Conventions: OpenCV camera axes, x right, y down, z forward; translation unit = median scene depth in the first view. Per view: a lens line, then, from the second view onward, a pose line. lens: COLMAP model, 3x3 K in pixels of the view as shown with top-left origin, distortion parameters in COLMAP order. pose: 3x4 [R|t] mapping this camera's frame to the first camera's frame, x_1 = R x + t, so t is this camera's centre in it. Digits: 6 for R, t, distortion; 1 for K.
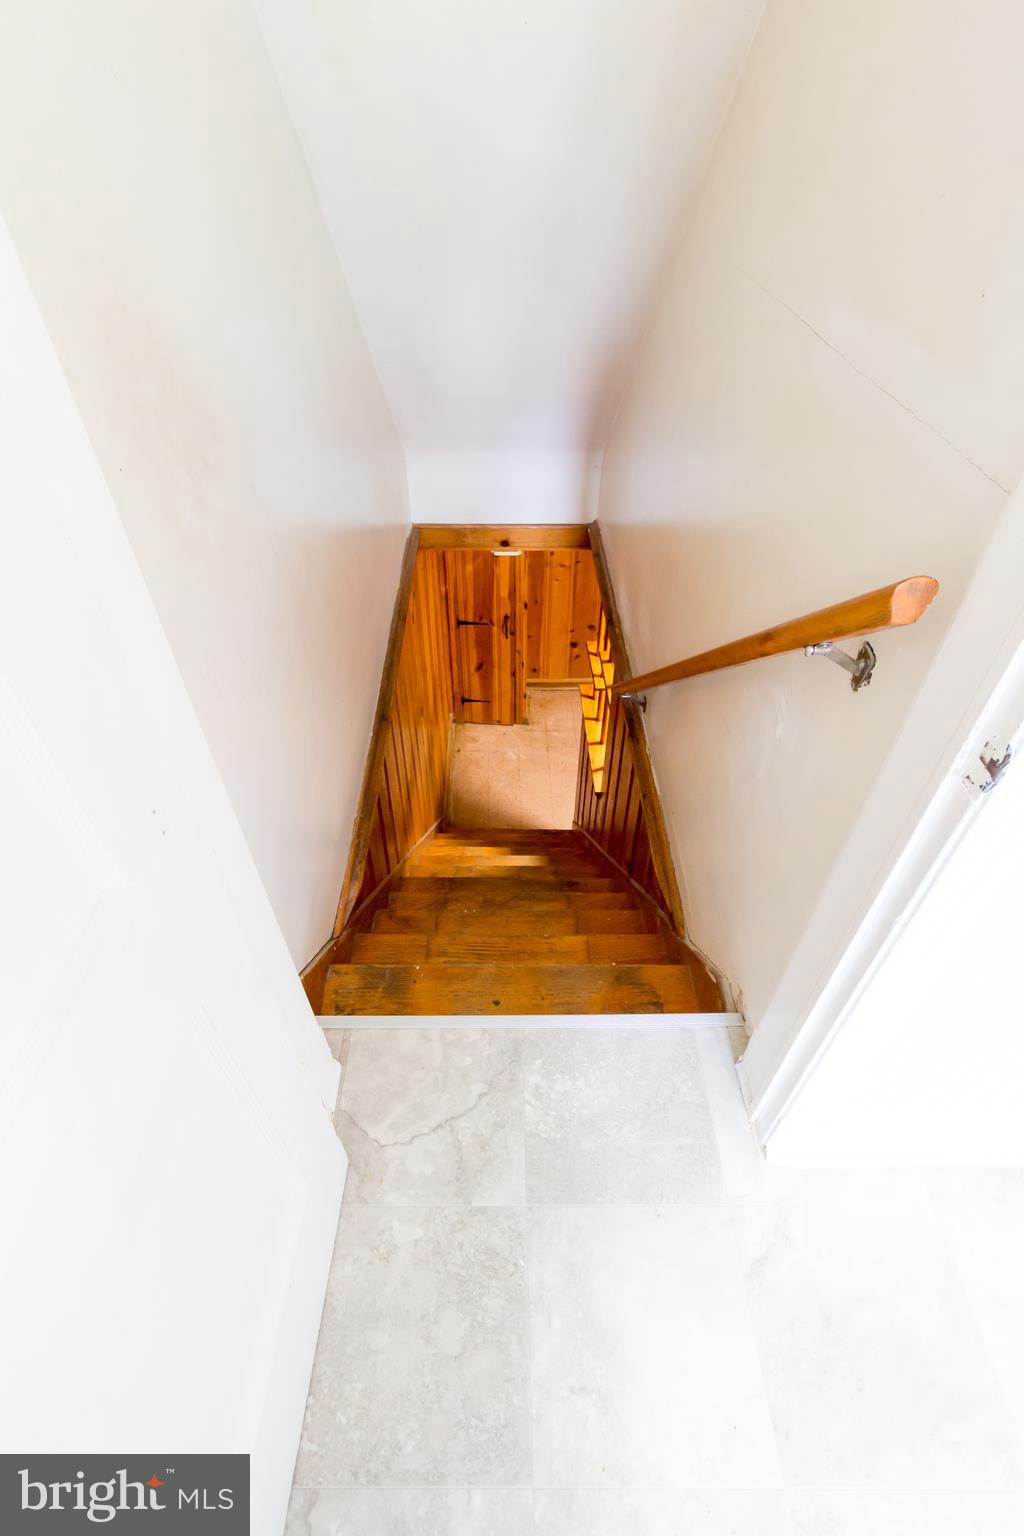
lens RADIAL K [[706.6, 0, 512.0], [0, 706.6, 768.0], [0, 0, 1]] dist [0.001466, 0.000748]
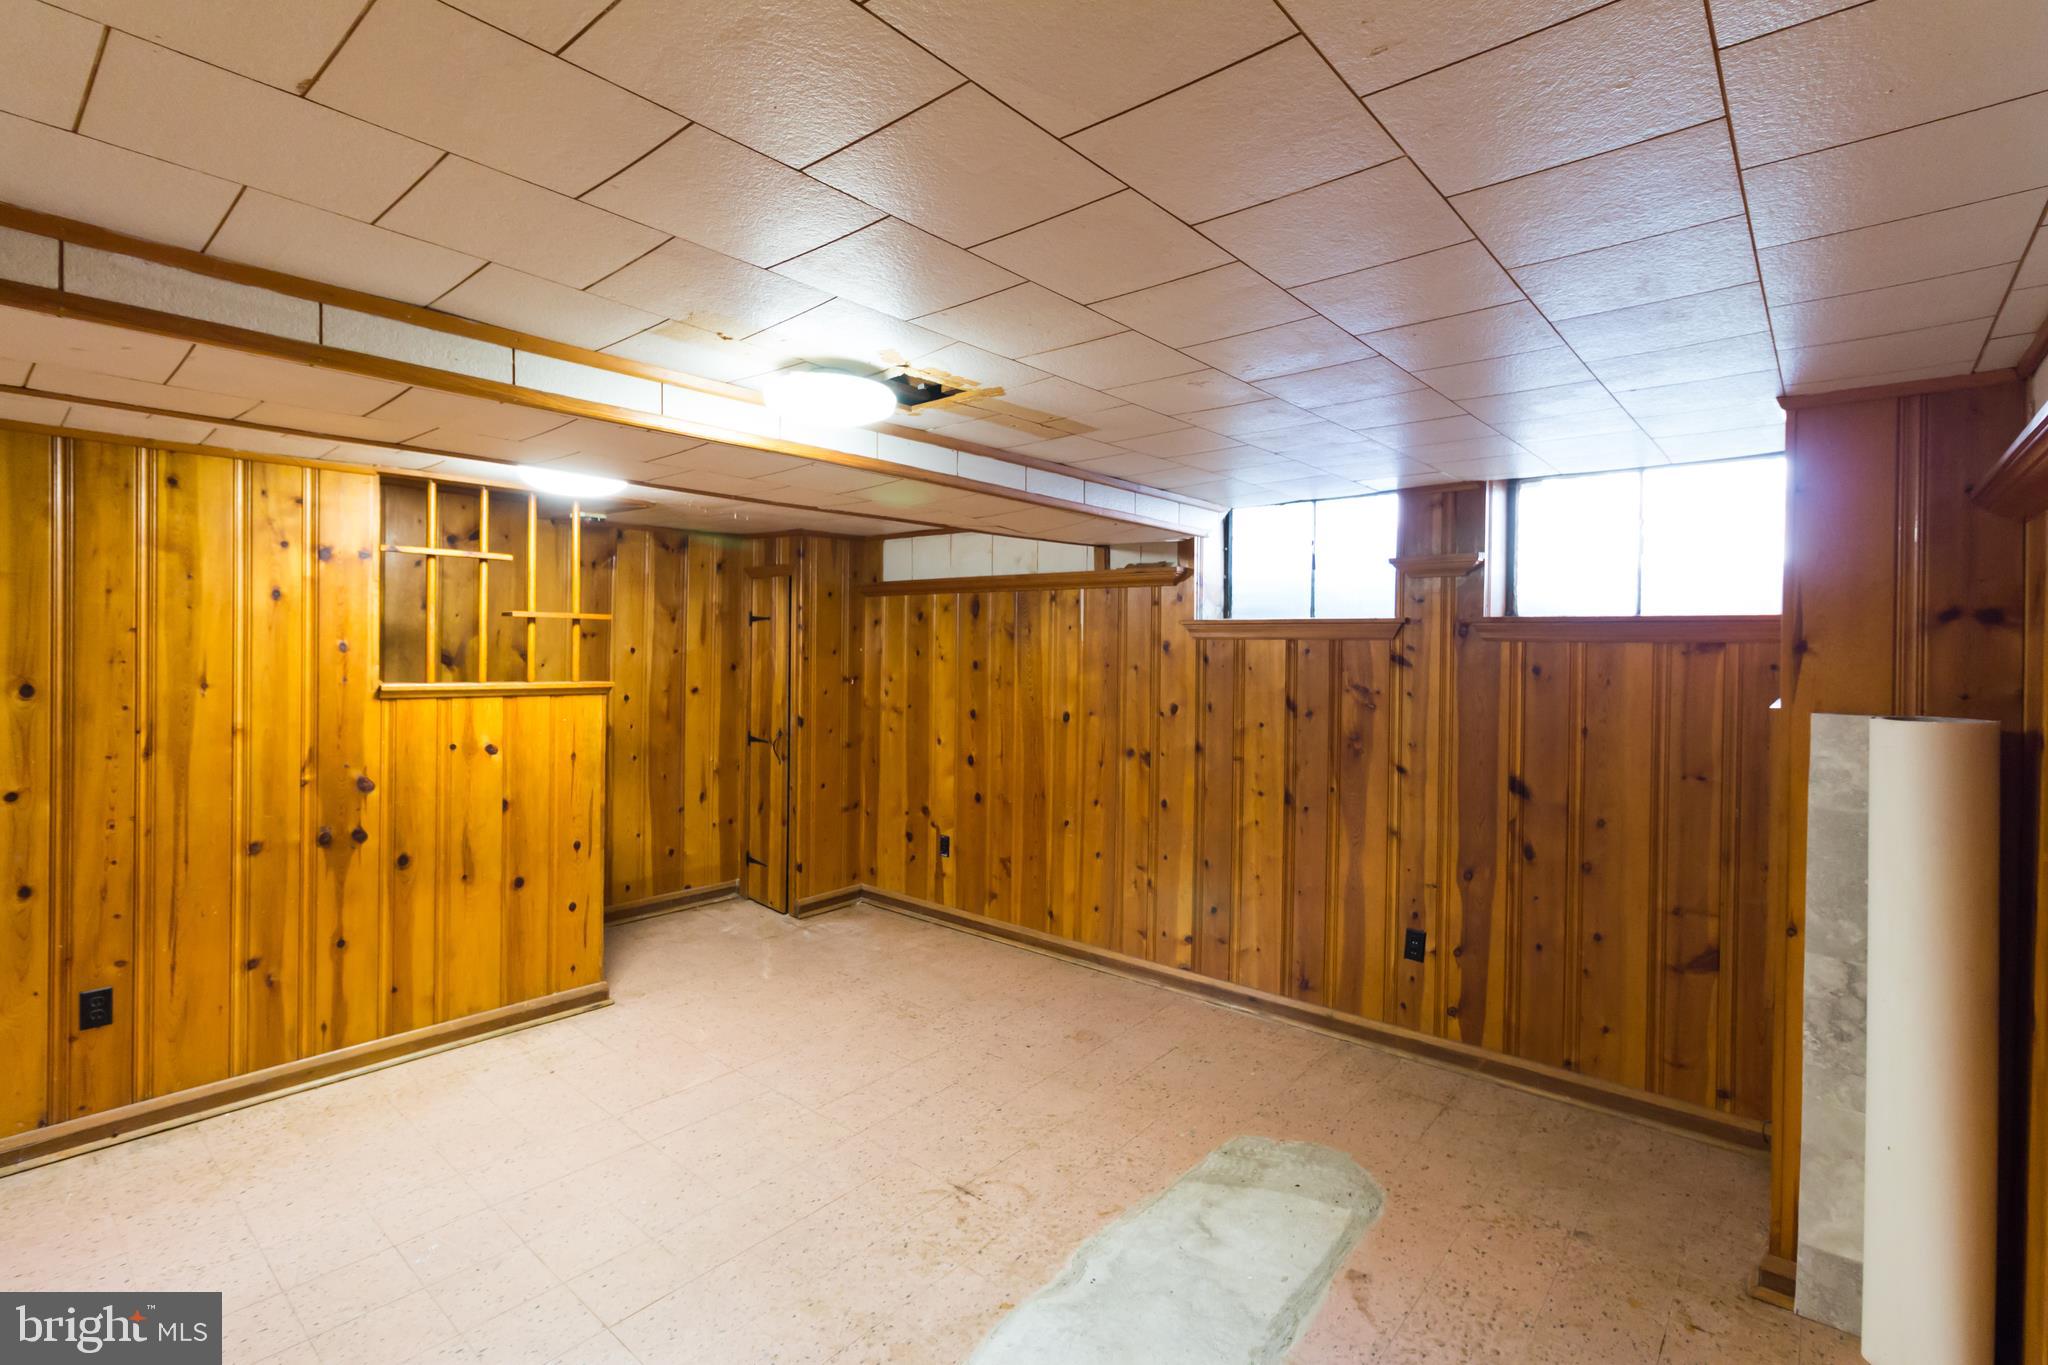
lens RADIAL K [[942.1, 0, 1026.7], [0, 942.1, 659.0], [0, 0, 1]] dist [0.001466, 0.000748]
pose [[0.758288, 0.027445, -0.651342, 0.814819], [-0.471221, 0.713498, -0.518529, 0.134031], [0.450500, 0.700120, 0.553969, 0.438952]]
